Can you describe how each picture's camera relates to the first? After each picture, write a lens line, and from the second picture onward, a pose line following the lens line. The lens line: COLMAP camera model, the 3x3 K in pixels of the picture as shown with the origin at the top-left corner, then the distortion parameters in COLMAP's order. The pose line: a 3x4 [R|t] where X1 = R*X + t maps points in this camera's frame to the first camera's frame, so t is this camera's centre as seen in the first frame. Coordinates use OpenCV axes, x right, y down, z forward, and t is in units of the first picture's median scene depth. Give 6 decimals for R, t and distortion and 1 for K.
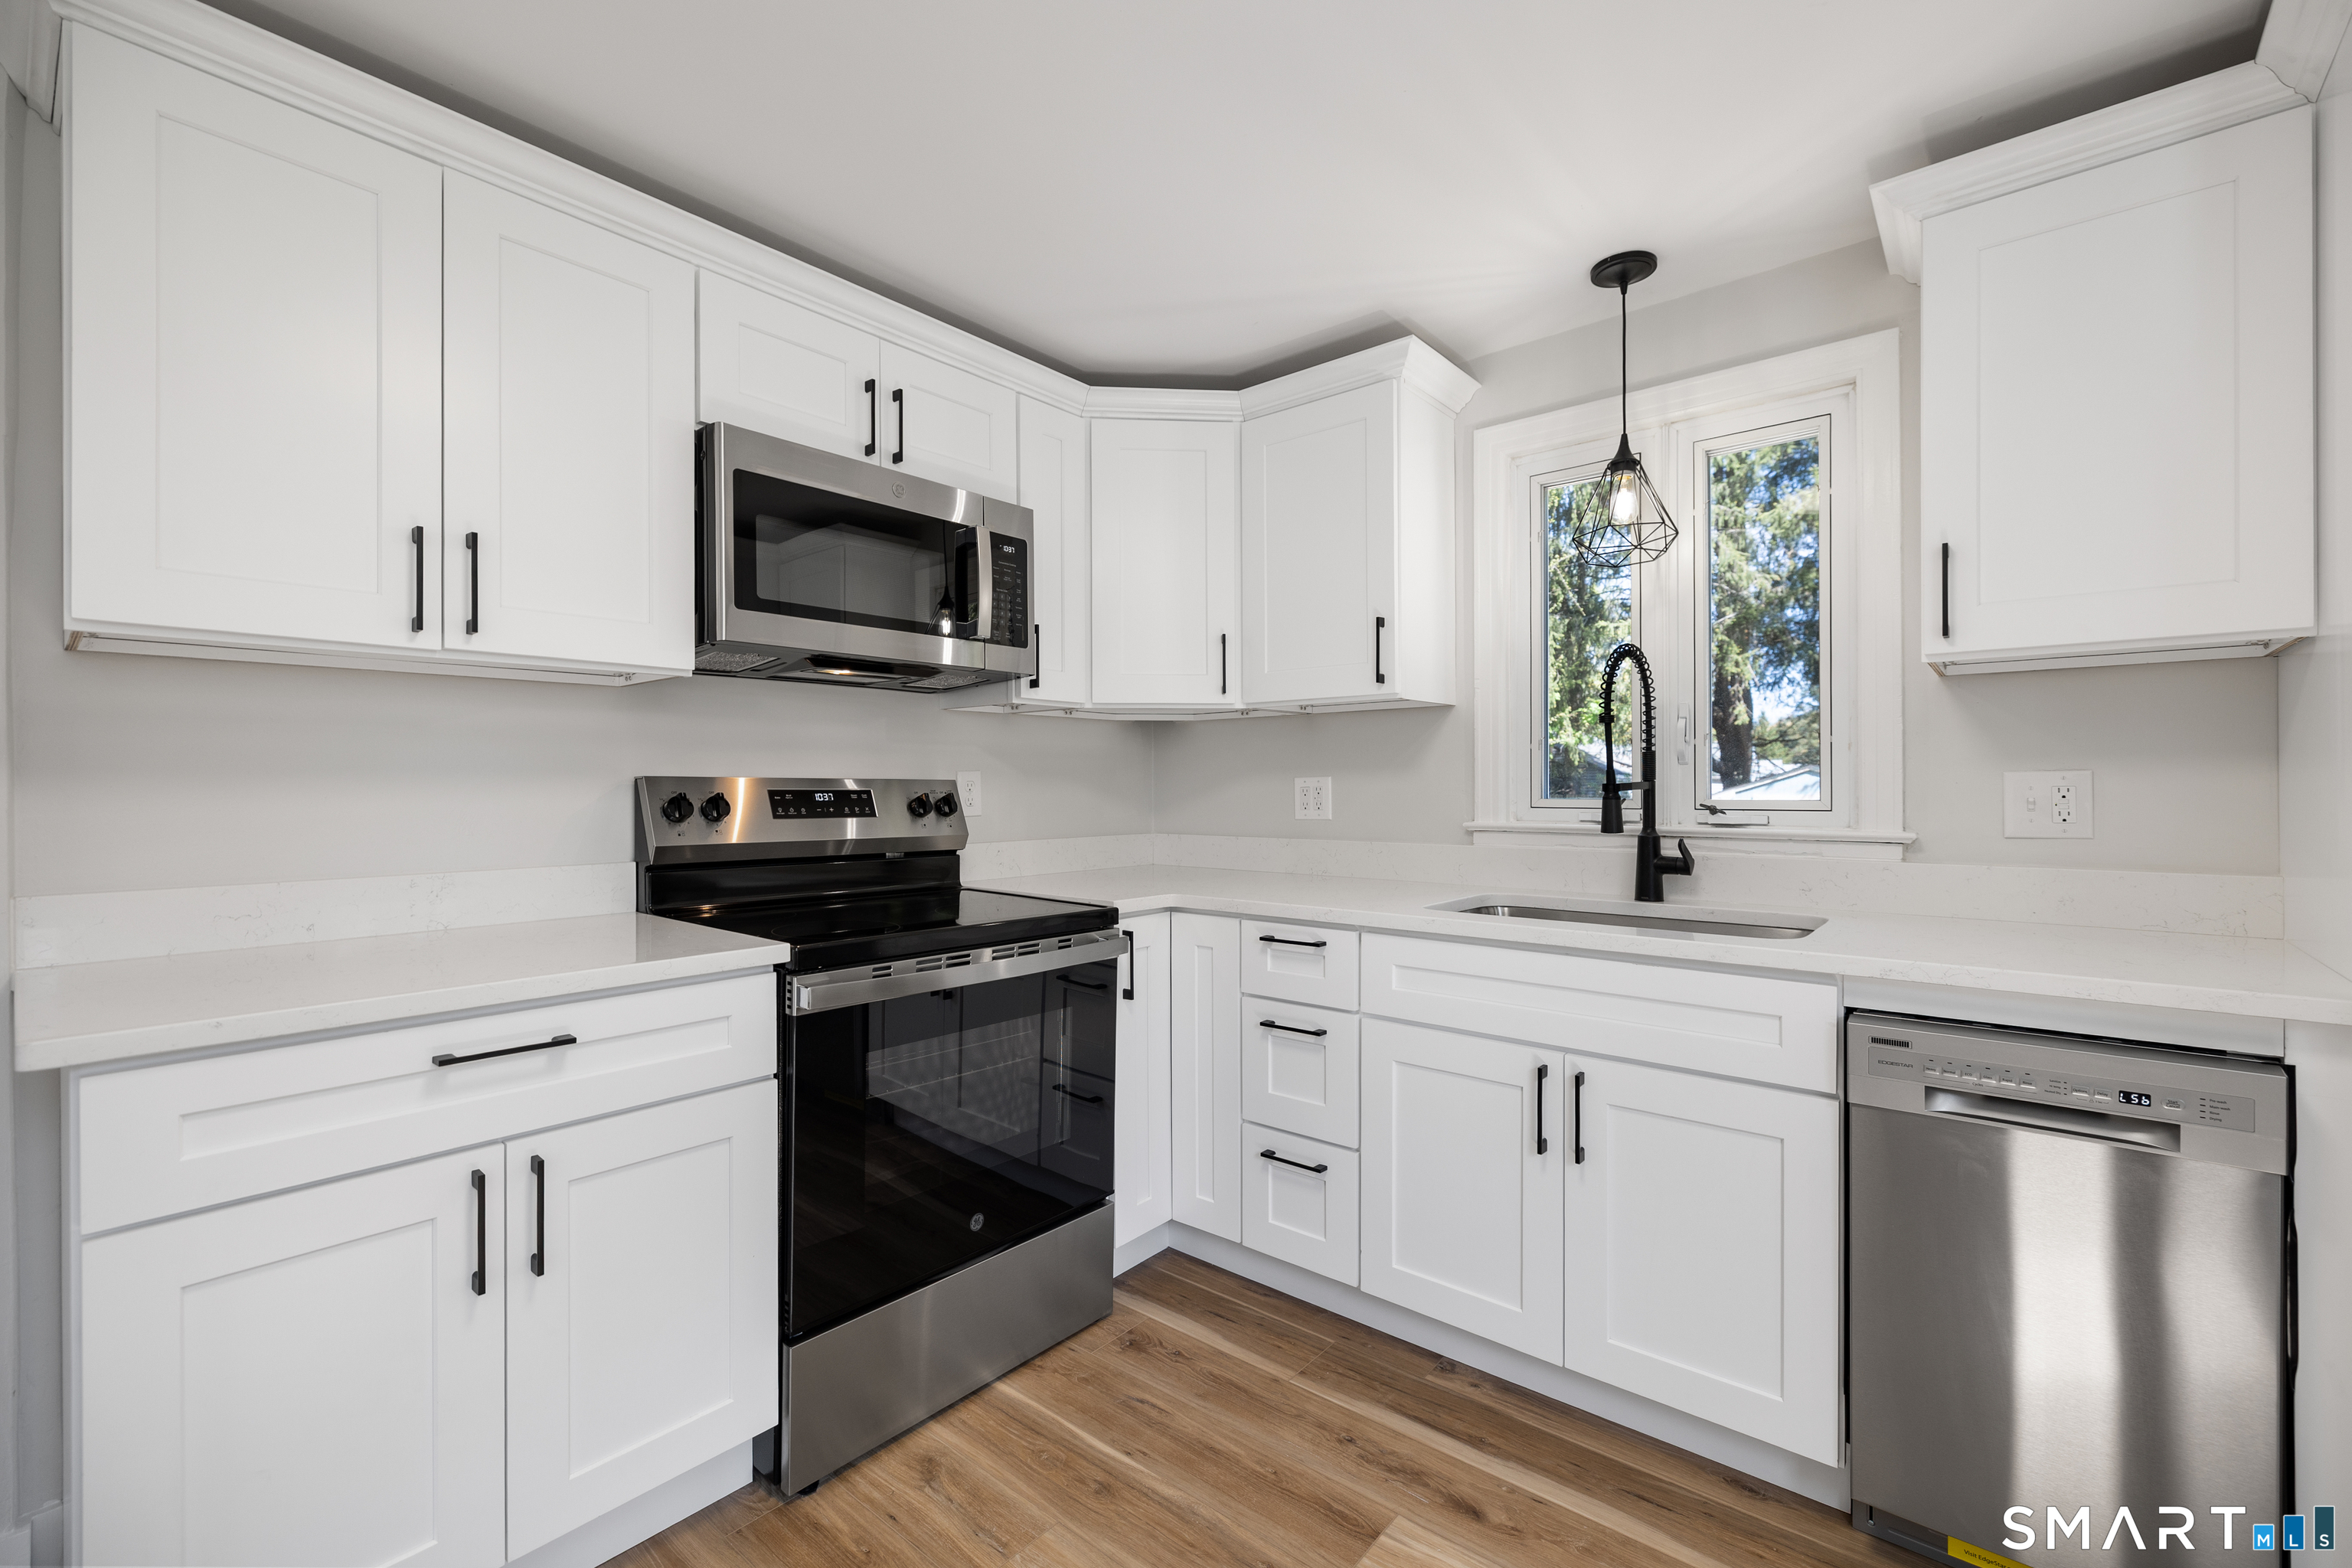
lens RADIAL K [[985.6, 0, 1191.8], [0, 985.6, 787.3], [0, 0, 1]] dist [-0.002429, 0.000097]
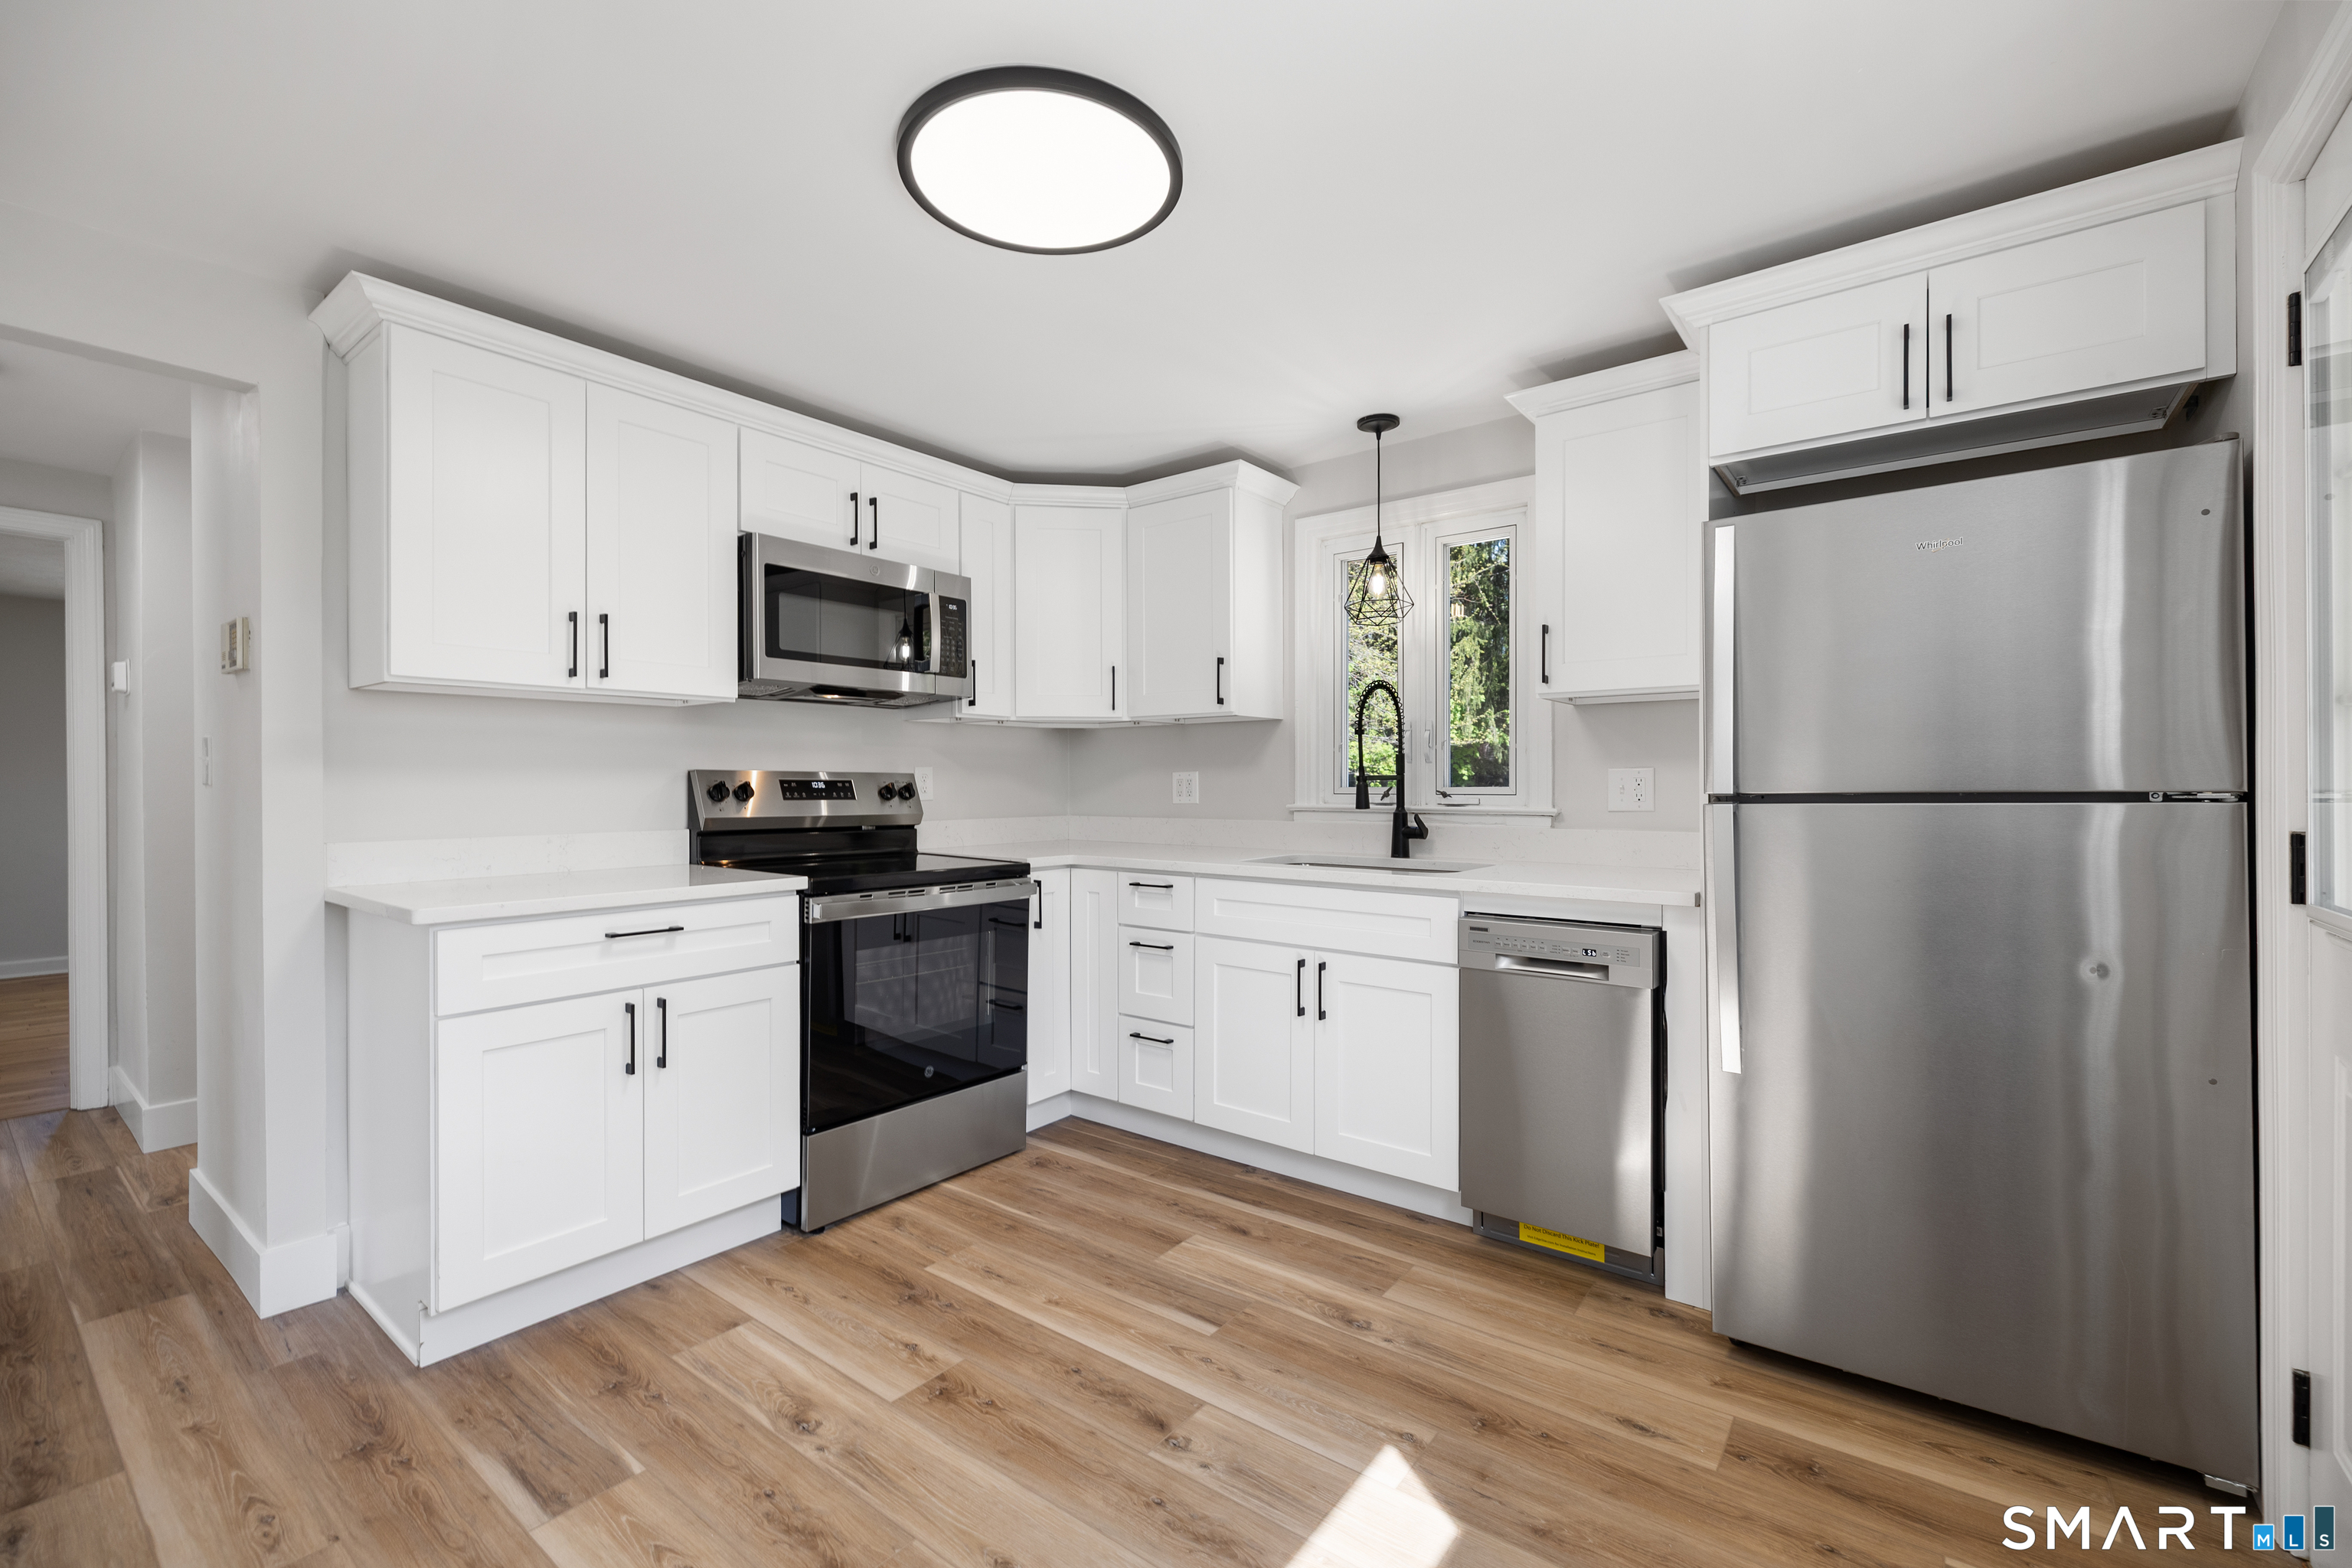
lens RADIAL K [[985.6, 0, 1191.8], [0, 985.6, 787.3], [0, 0, 1]] dist [-0.002429, 0.000097]
pose [[0.999044, 0.001333, 0.043701, 0.100343], [-0.001484, 0.999993, 0.003409, 0.008349], [-0.043696, -0.003470, 0.999039, -0.447480]]
